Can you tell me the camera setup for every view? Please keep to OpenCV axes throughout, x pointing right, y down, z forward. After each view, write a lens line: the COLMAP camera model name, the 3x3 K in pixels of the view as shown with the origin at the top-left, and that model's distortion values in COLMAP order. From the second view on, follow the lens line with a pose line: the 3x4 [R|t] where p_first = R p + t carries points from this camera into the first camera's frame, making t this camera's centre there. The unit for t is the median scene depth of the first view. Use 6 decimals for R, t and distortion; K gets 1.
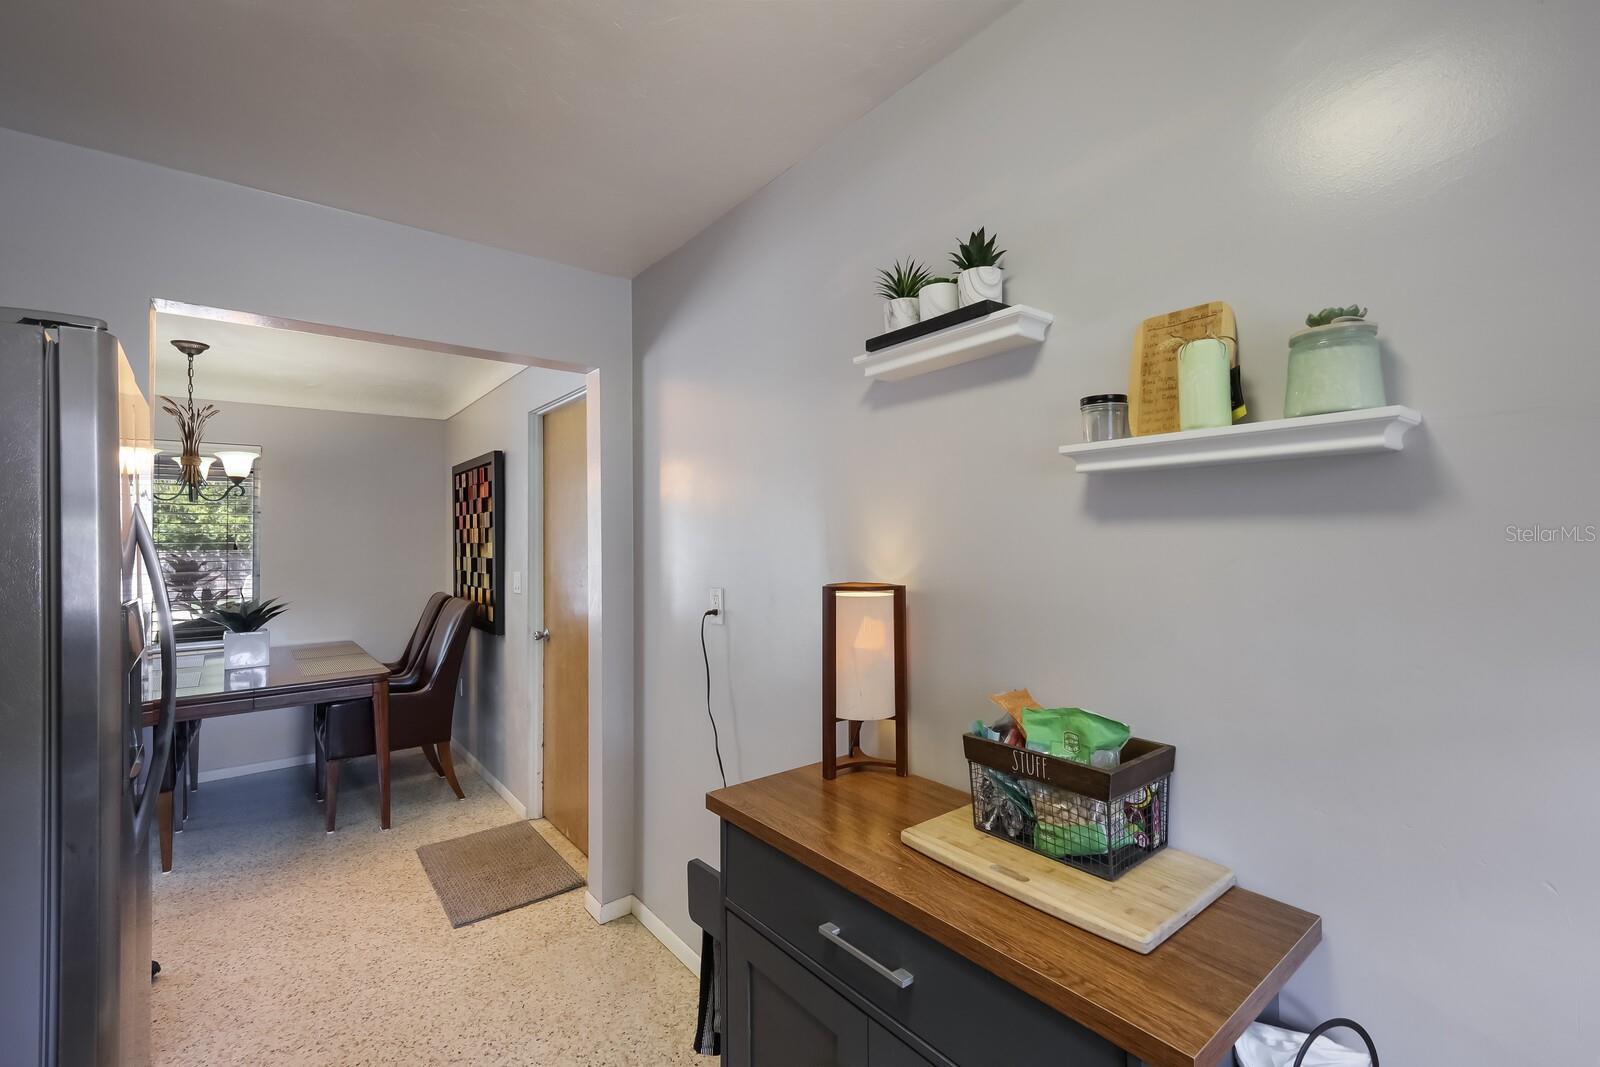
lens RADIAL K [[702.6, 0, 806.1], [0, 702.6, 533.3], [0, 0, 1]] dist [0.013709, -0.000832]
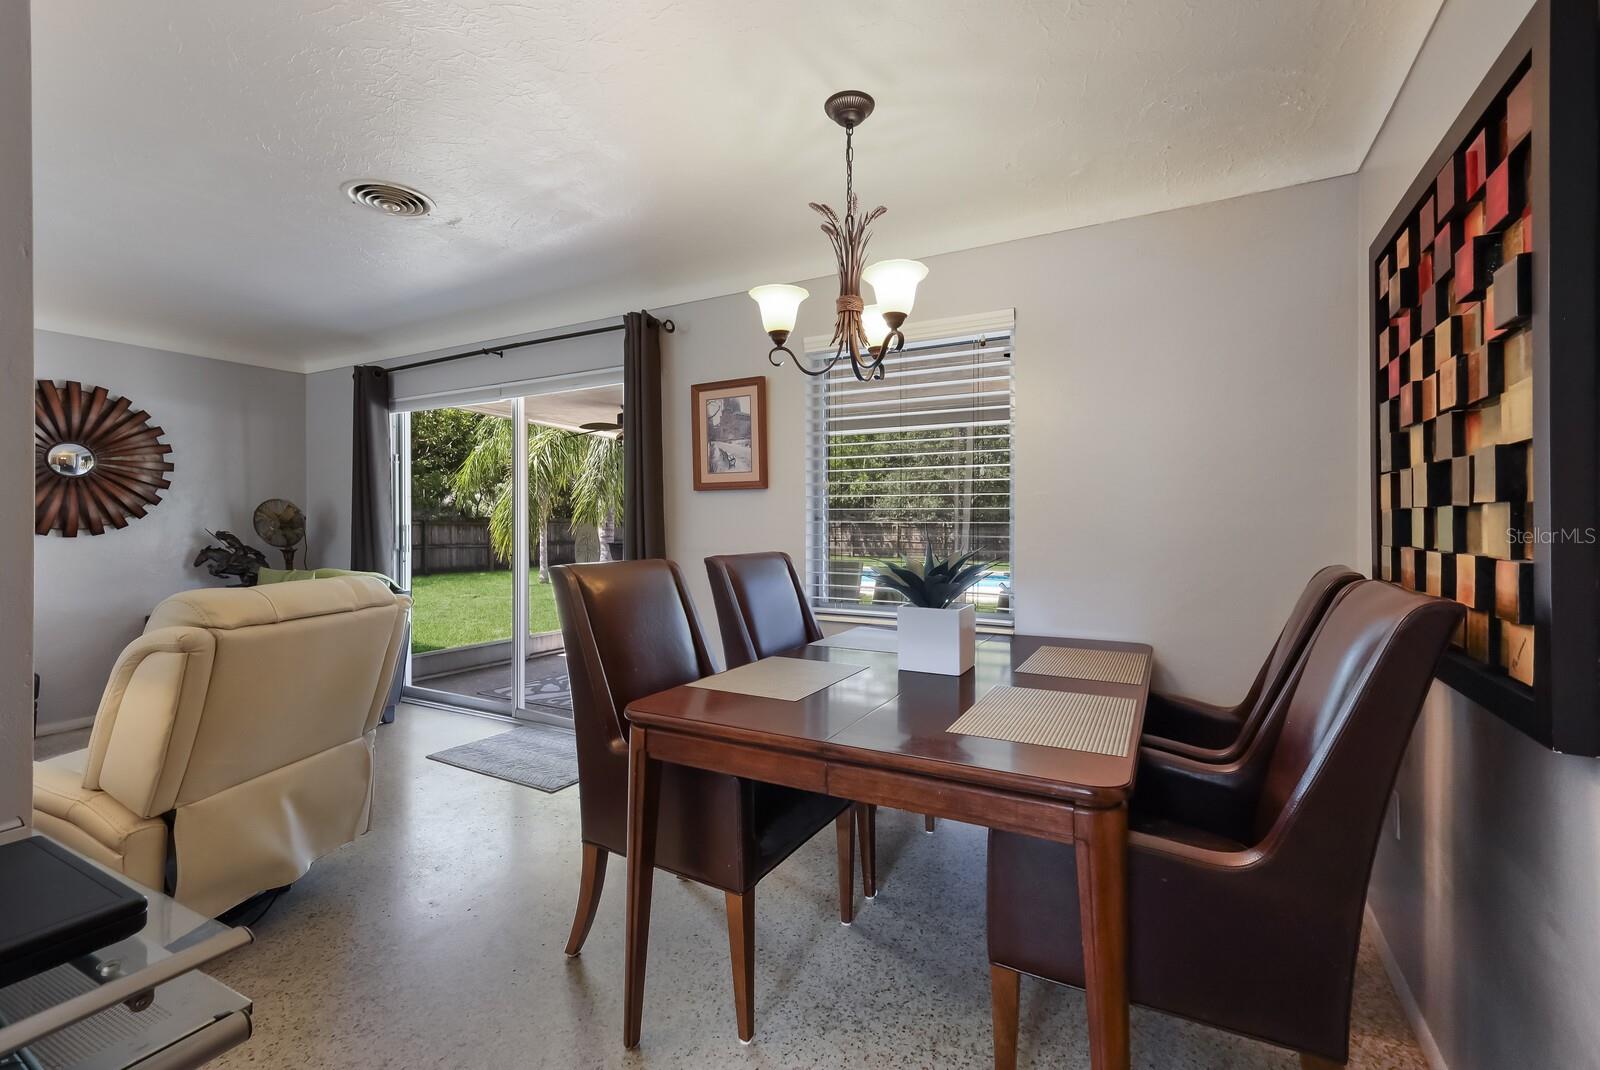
lens RADIAL K [[702.6, 0, 795.2], [0, 702.6, 519.2], [0, 0, 1]] dist [0.013709, -0.000832]
pose [[0.391172, 0.006225, -0.920296, -0.287238], [0.006593, 0.999933, 0.009567, 0.055628], [0.920294, -0.009810, 0.391105, 0.601672]]
